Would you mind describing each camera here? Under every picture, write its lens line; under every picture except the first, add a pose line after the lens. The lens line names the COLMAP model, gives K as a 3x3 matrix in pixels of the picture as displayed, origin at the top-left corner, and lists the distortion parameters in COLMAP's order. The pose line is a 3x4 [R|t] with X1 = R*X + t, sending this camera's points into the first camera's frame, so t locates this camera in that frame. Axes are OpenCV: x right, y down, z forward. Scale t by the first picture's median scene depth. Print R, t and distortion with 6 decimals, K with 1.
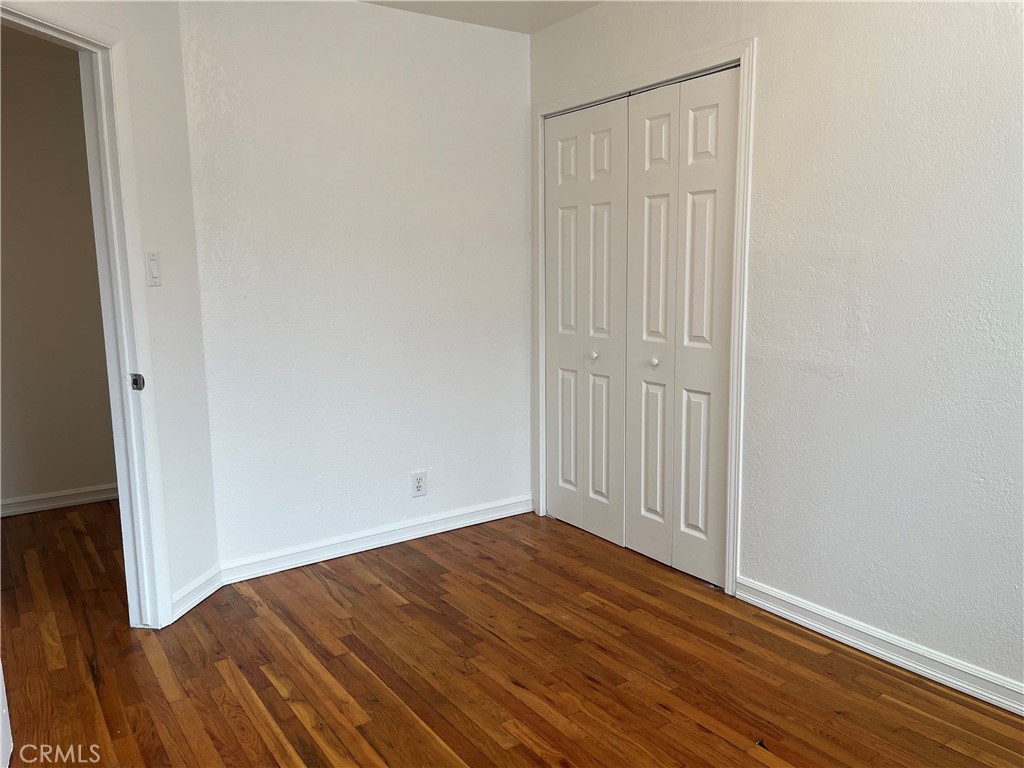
lens RADIAL K [[768.9, 0, 508.0], [0, 768.9, 381.3], [0, 0, 1]] dist [0.040215, -0.050403]
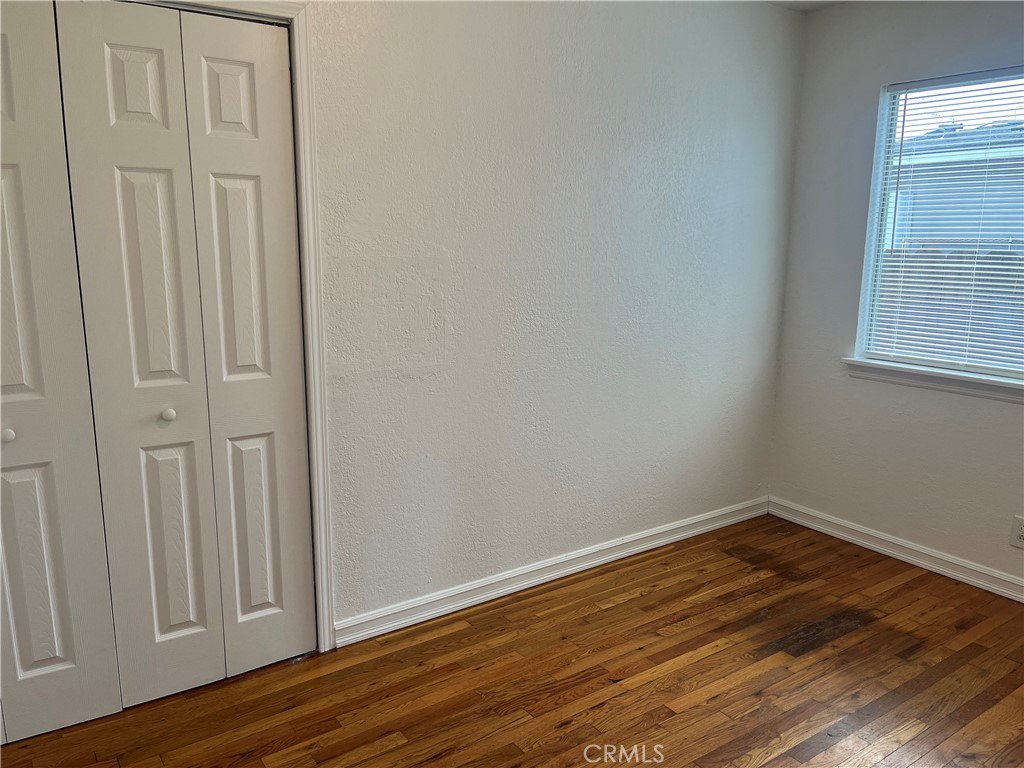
lens RADIAL K [[768.9, 0, 508.1], [0, 768.9, 389.0], [0, 0, 1]] dist [0.040215, -0.050403]
pose [[0.001202, -0.172265, 0.985050, -0.575860], [0.146553, 0.974445, 0.170231, -0.143715], [-0.989202, 0.144158, 0.026417, 0.813762]]
